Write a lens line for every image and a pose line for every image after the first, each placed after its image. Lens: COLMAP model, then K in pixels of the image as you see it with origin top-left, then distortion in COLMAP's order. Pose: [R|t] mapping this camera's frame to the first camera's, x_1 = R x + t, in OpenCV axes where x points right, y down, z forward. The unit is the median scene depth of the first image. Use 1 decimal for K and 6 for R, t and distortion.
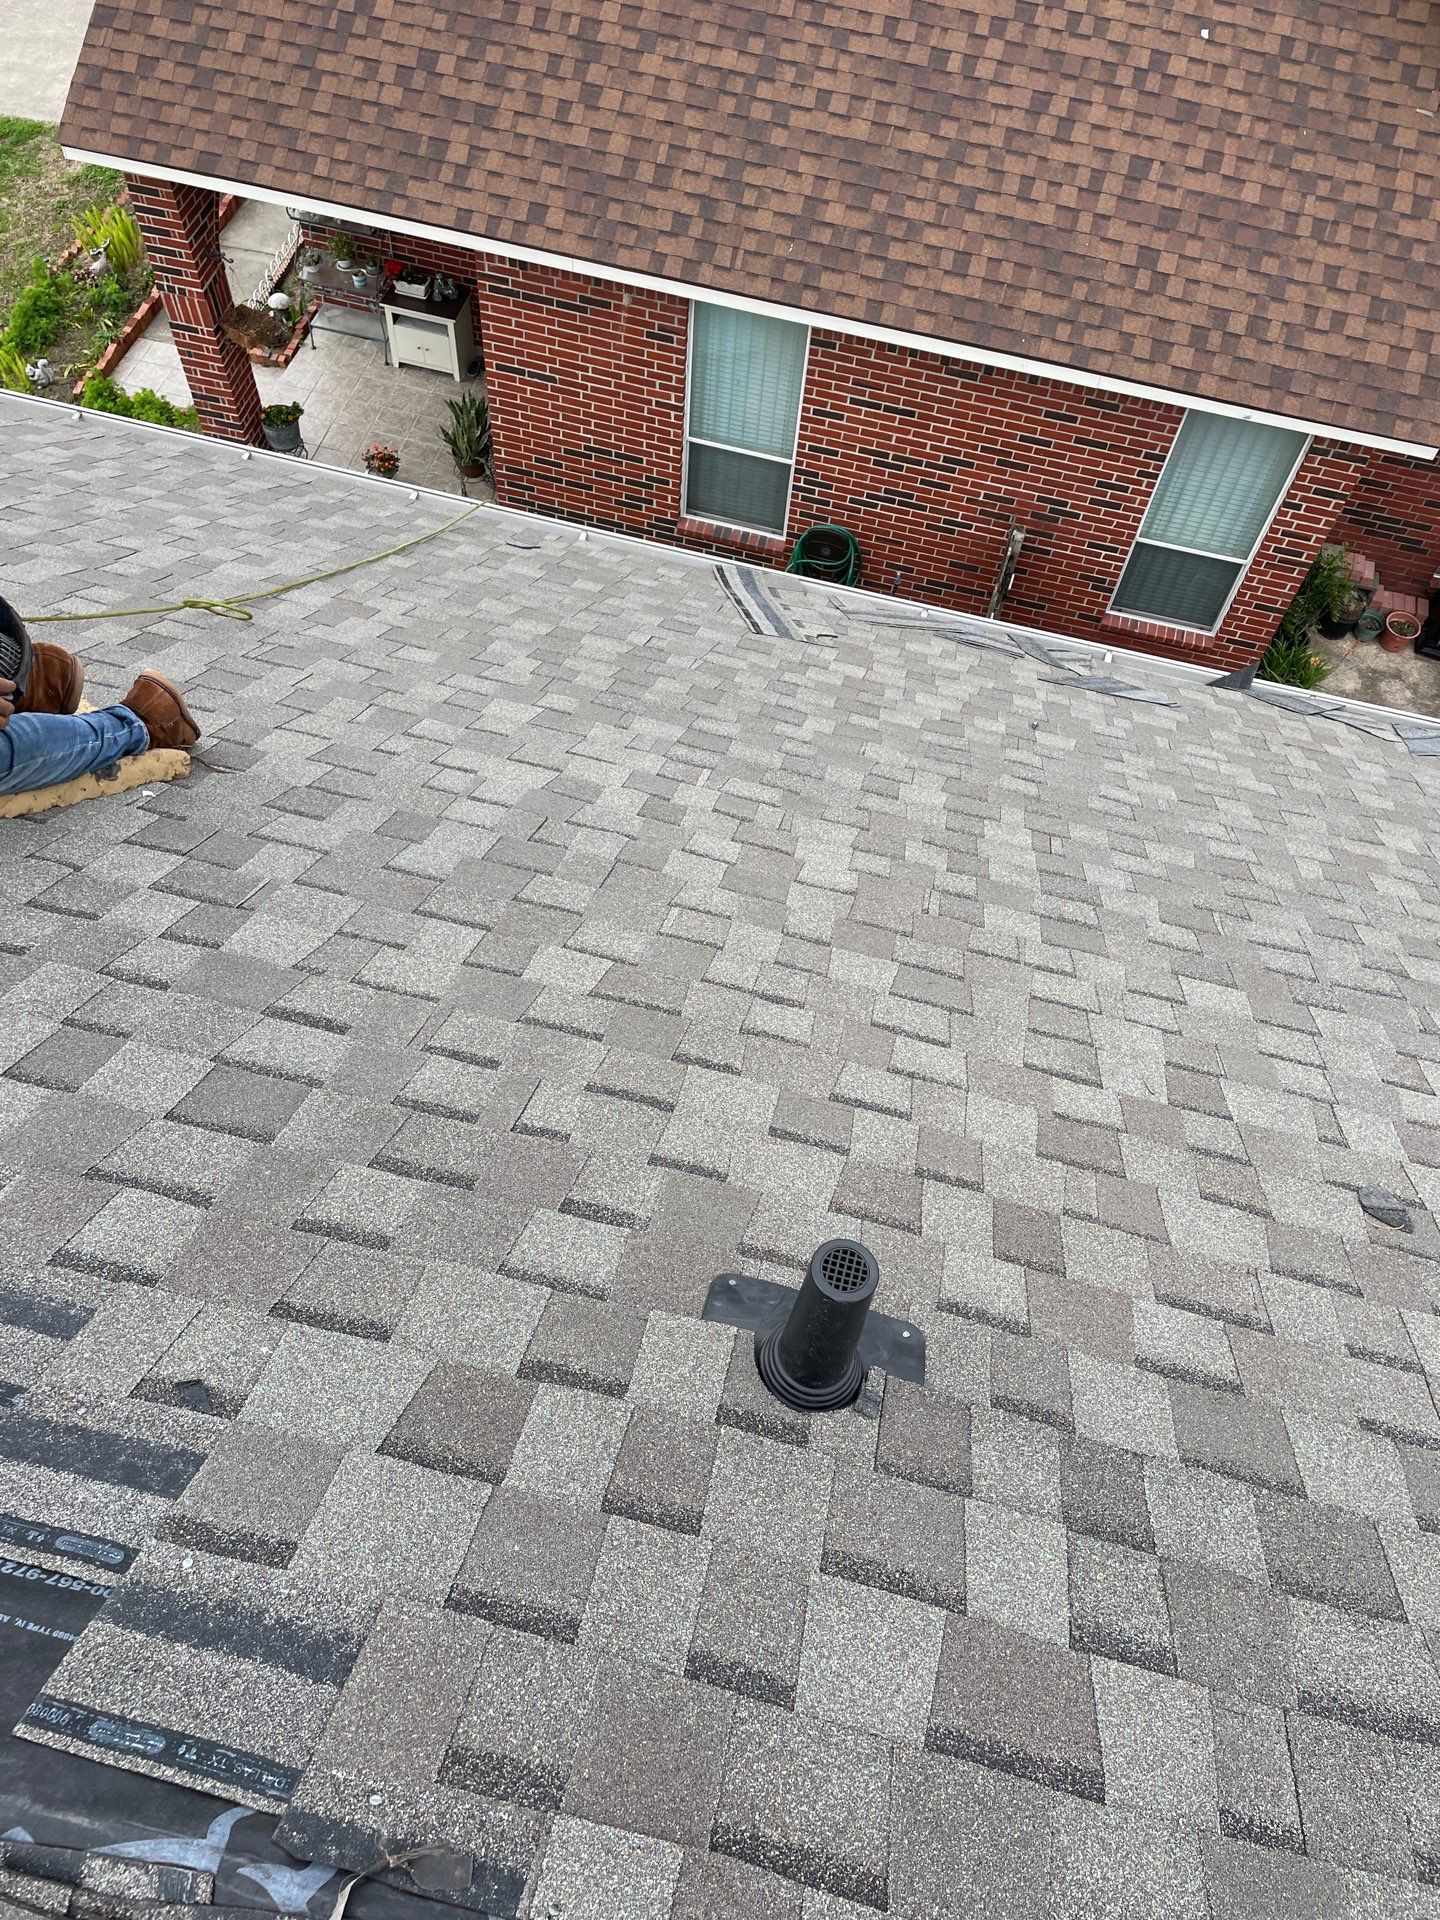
lens RADIAL K [[1447.0, 0, 757.5], [0, 1447.0, 958.4], [0, 0, 1]] dist [0.091749, -0.119983]
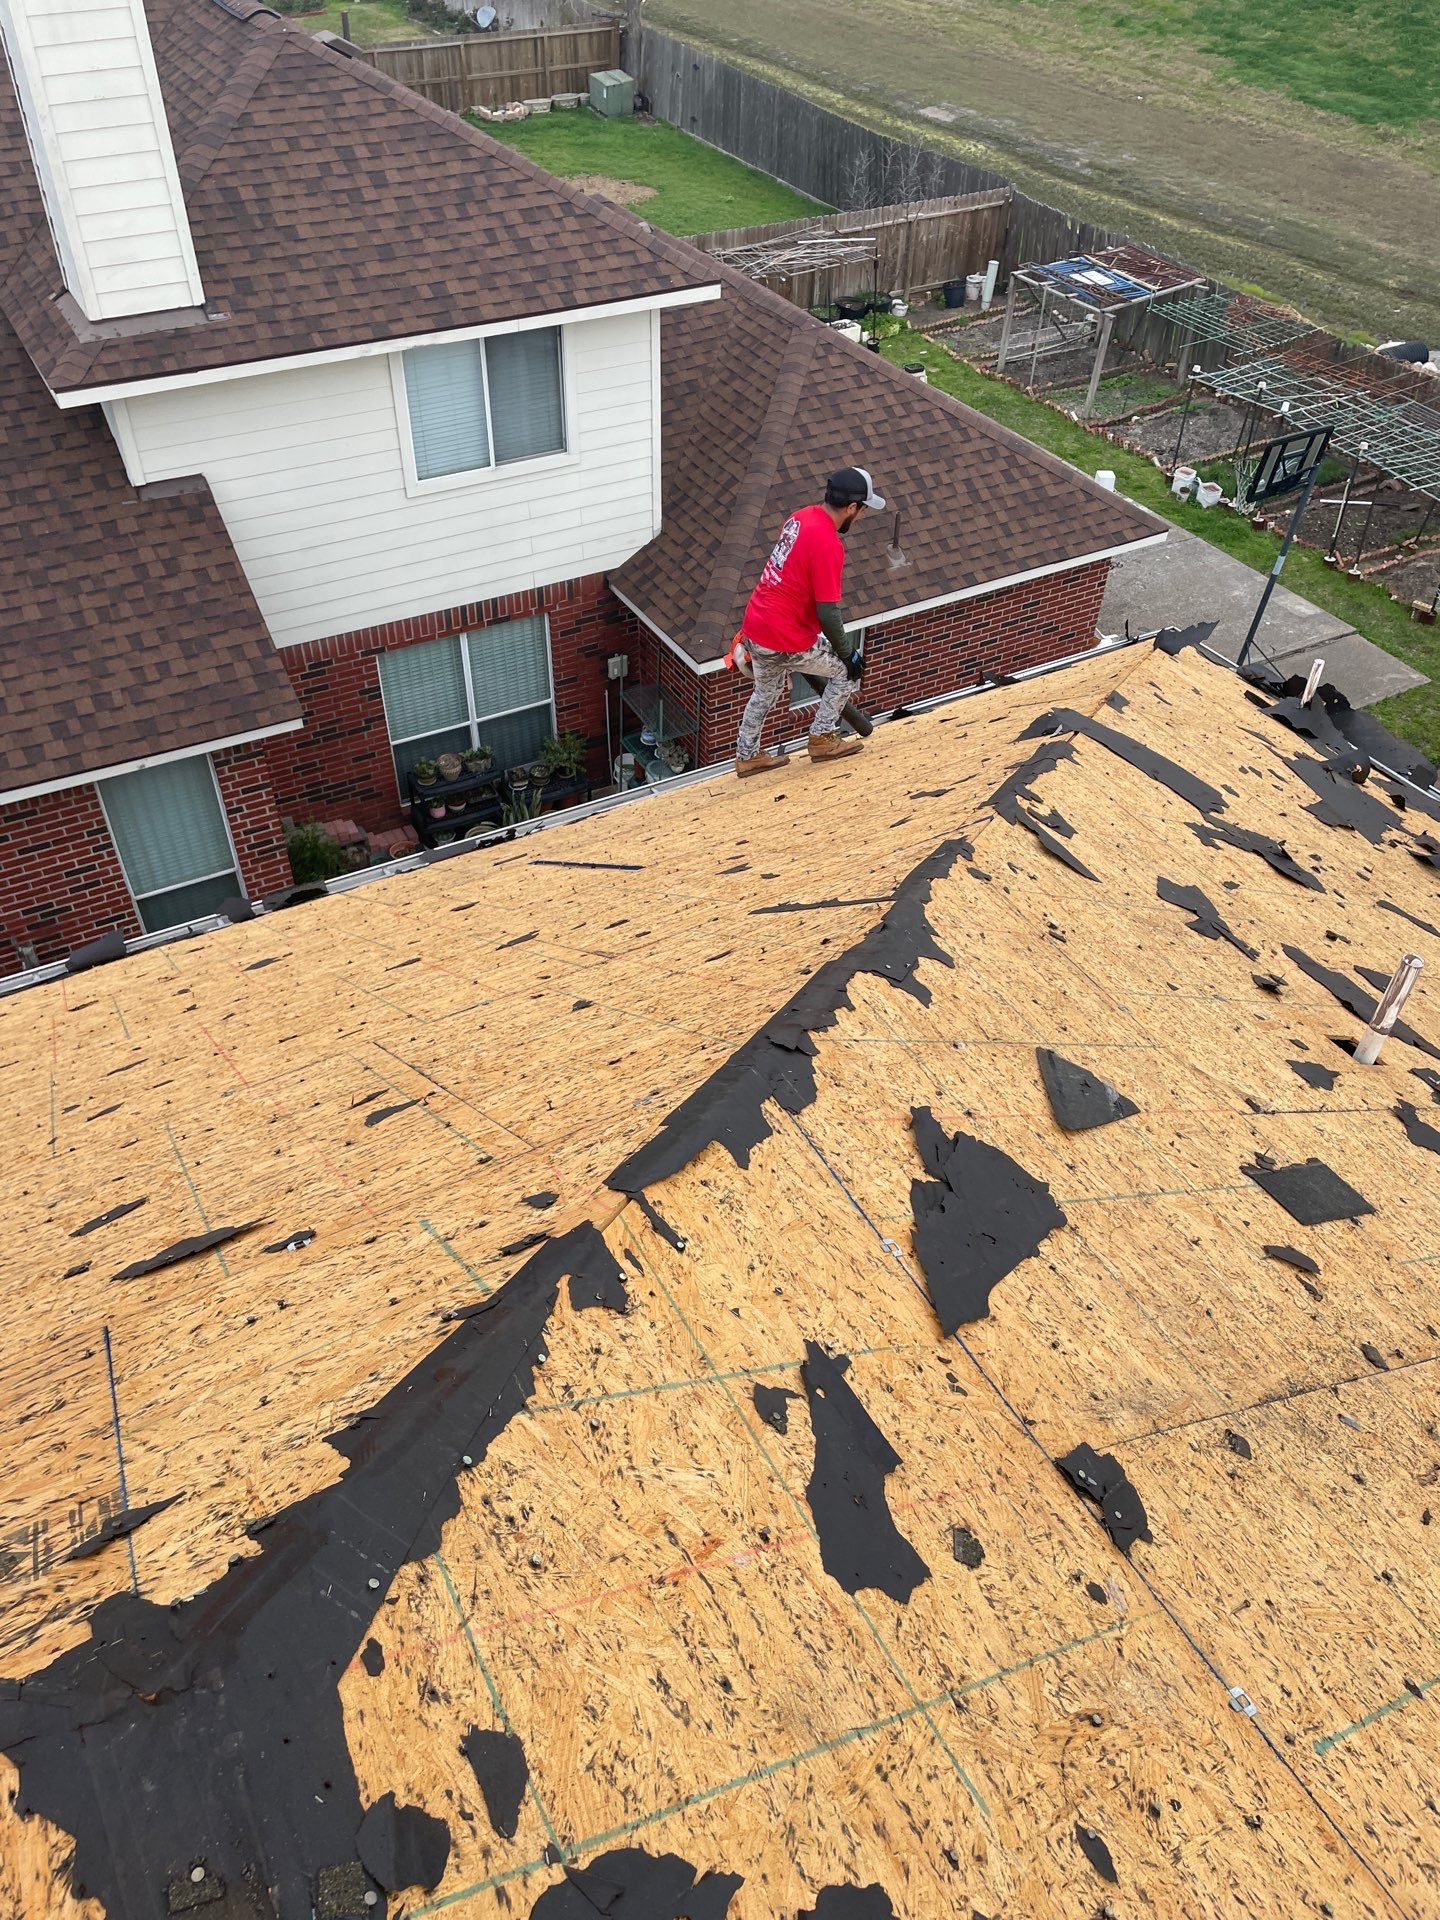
lens RADIAL K [[1438.9, 0, 719.1], [0, 1438.9, 944.6], [0, 0, 1]] dist [0.092299, -0.120102]
pose [[0.731140, -0.500400, 0.463717, 0.065889], [0.598870, 0.796332, -0.084908, 0.106249], [-0.326785, 0.339786, 0.881905, -0.098329]]
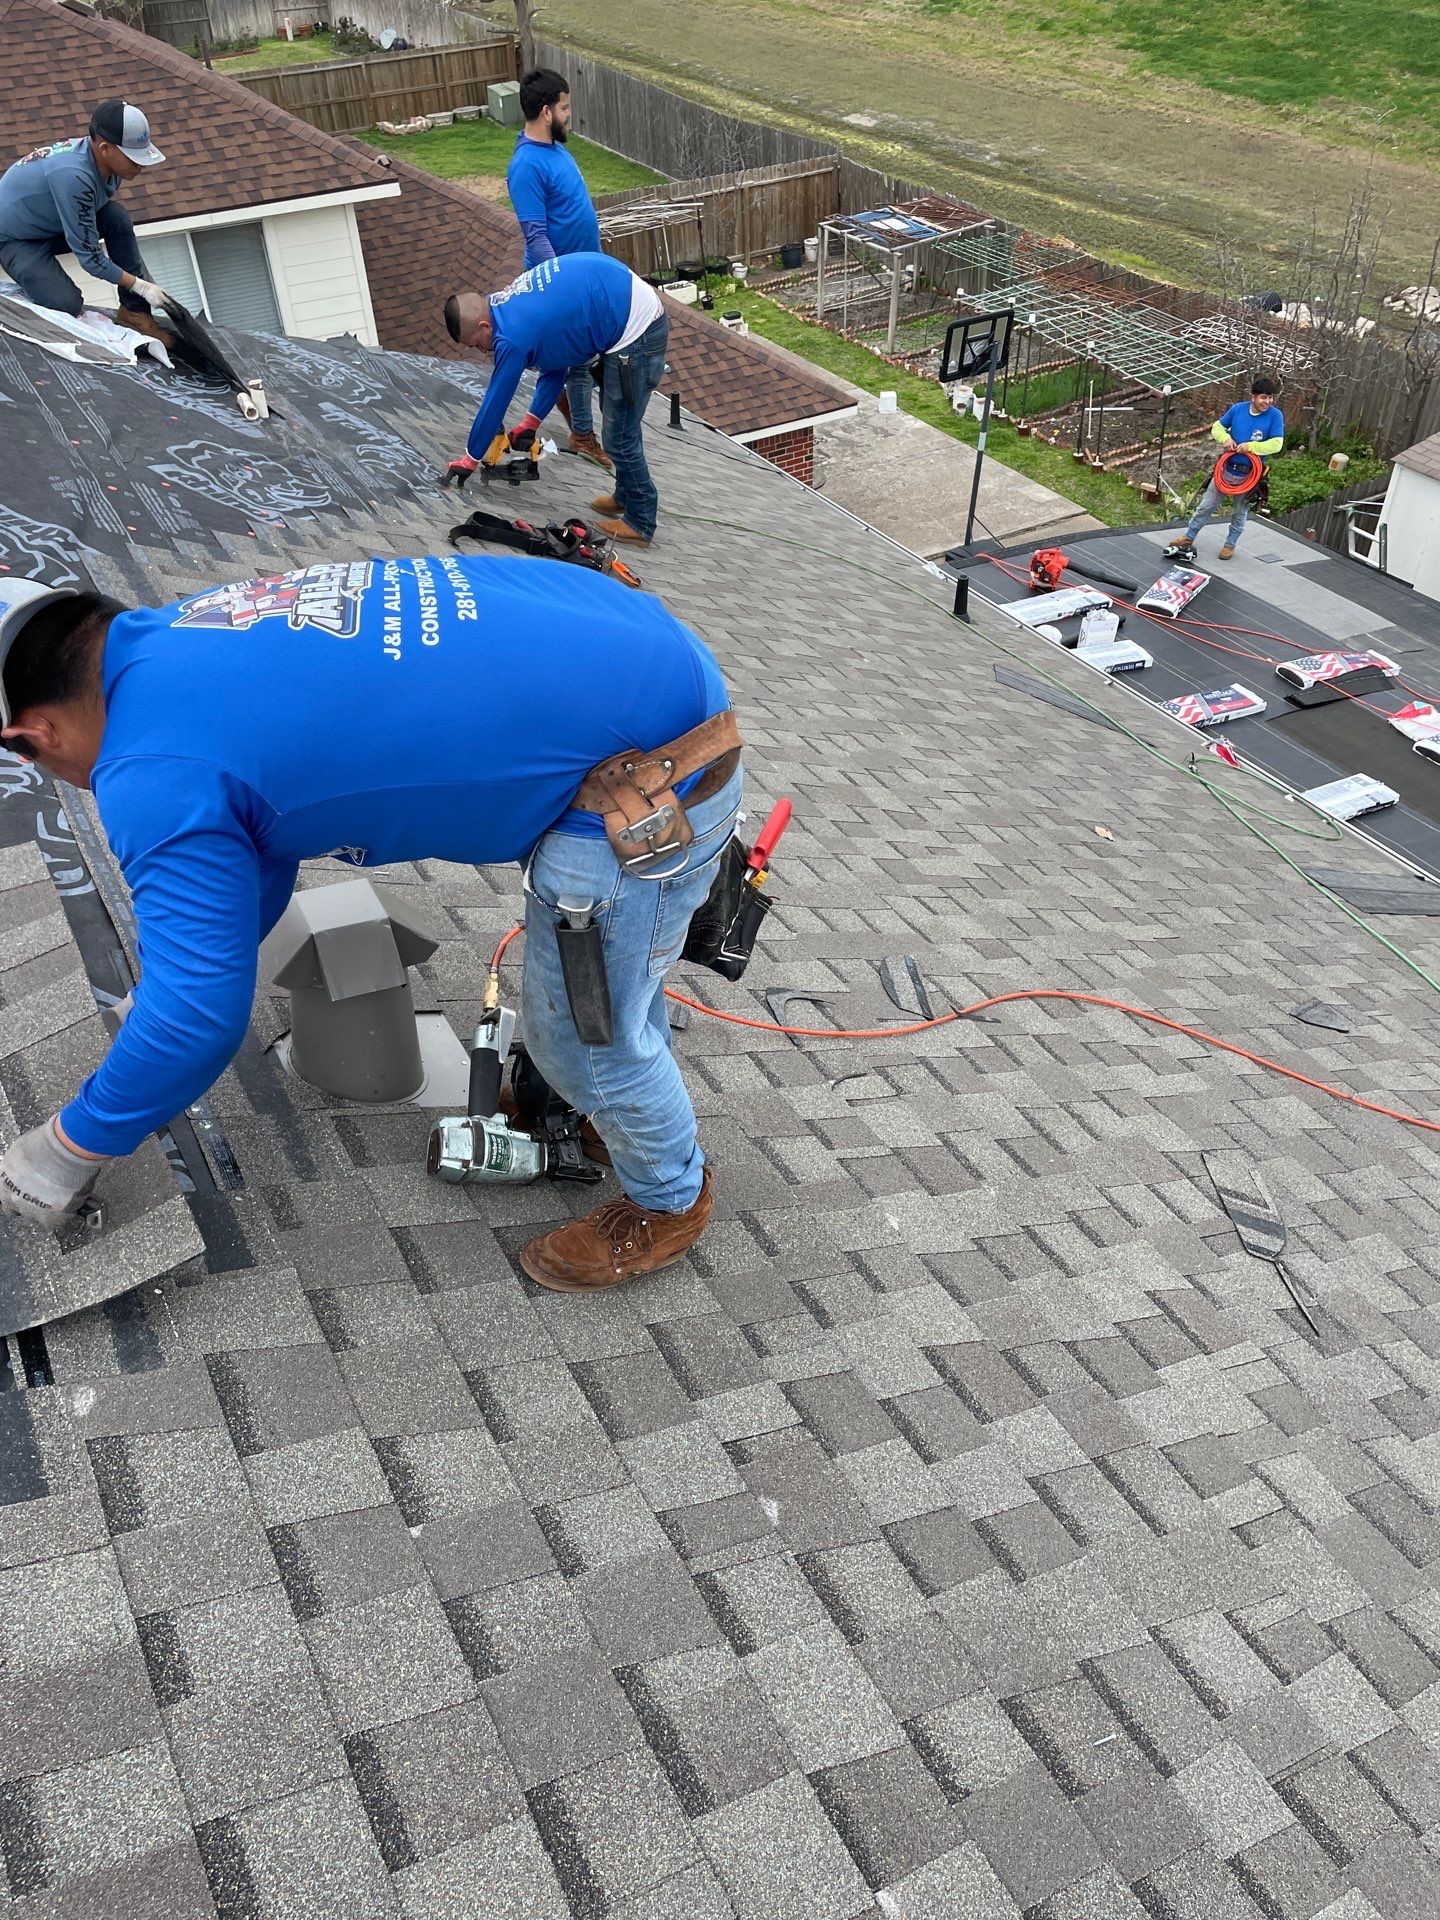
lens RADIAL K [[1421.9, 0, 725.0], [0, 1421.9, 965.1], [0, 0, 1]] dist [0.087358, -0.112992]
pose [[0.718517, -0.528852, 0.451718, 0.100943], [0.630503, 0.769448, -0.102061, 0.520138], [-0.293598, 0.358142, 0.886304, -0.290465]]
